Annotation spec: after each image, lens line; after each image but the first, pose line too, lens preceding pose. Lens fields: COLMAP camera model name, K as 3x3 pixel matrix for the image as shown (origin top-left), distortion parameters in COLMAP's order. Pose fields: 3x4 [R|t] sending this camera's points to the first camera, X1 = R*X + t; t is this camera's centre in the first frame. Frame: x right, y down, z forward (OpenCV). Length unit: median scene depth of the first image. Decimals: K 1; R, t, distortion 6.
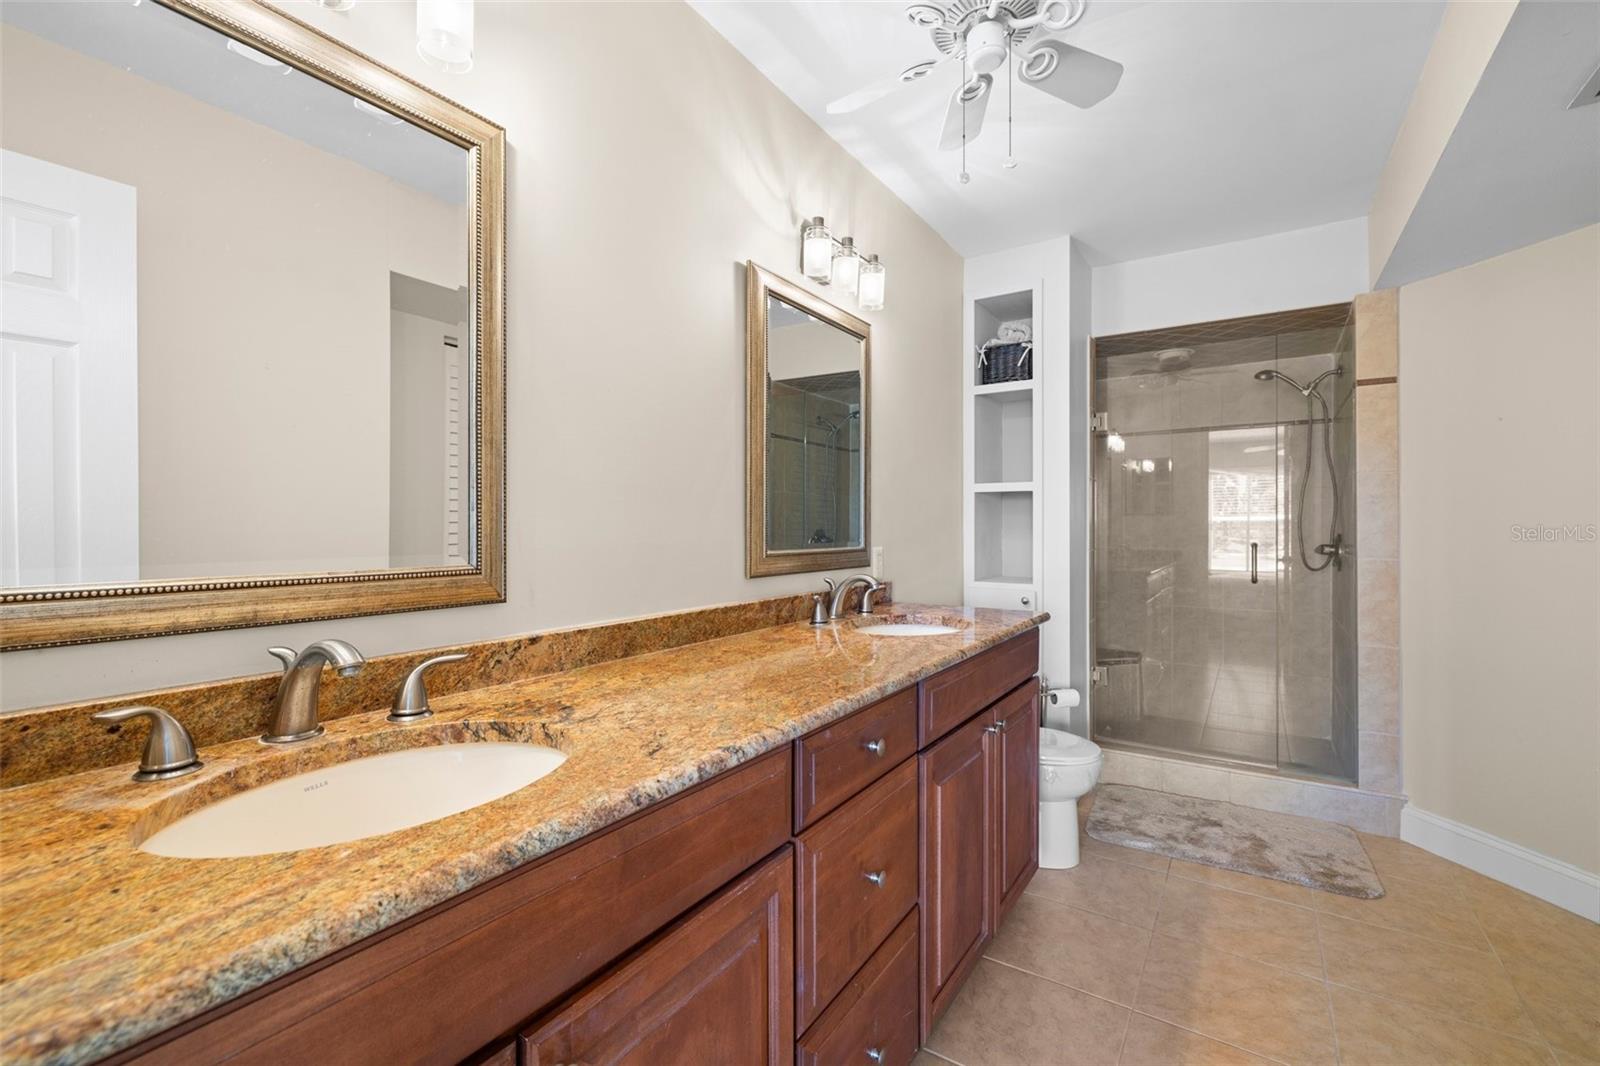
lens RADIAL K [[674.9, 0, 797.7], [0, 674.9, 526.5], [0, 0, 1]] dist [-0.000514, 0.000097]
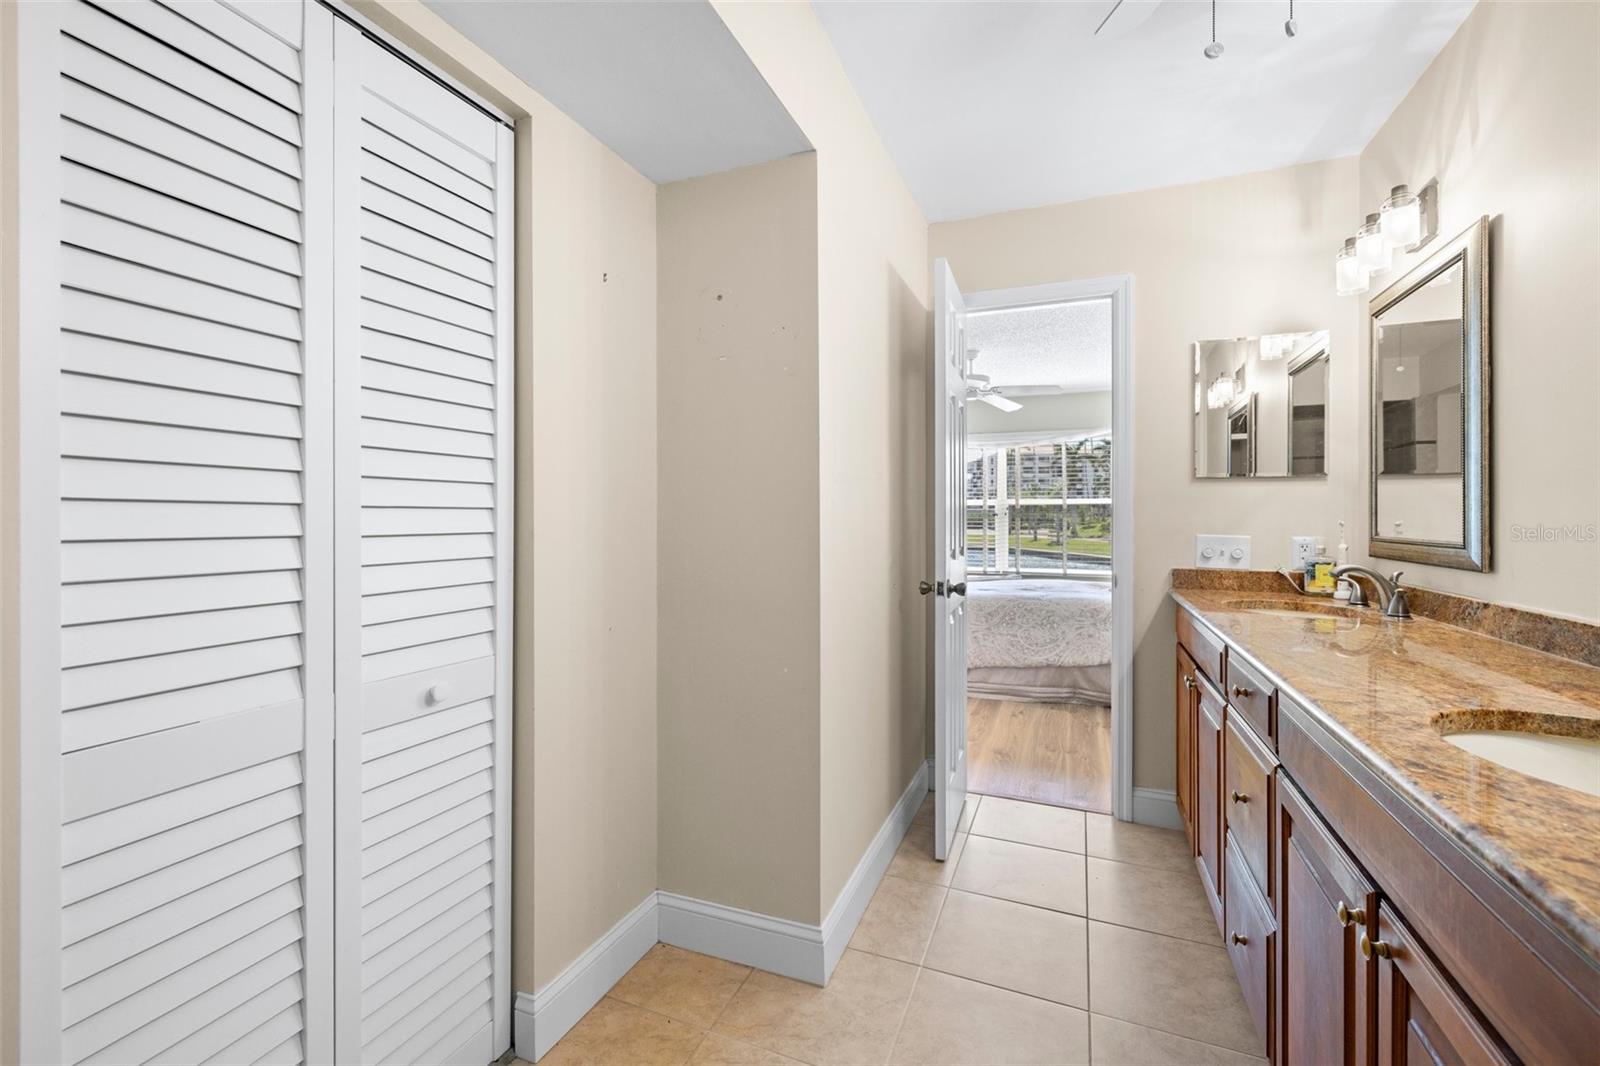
lens RADIAL K [[674.9, 0, 797.7], [0, 674.9, 526.5], [0, 0, 1]] dist [-0.000514, 0.000097]
pose [[-0.980155, 0.003649, -0.198201, 0.914967], [0.000874, 0.999900, 0.014087, 0.002120], [0.198232, 0.013635, -0.980060, 1.622967]]
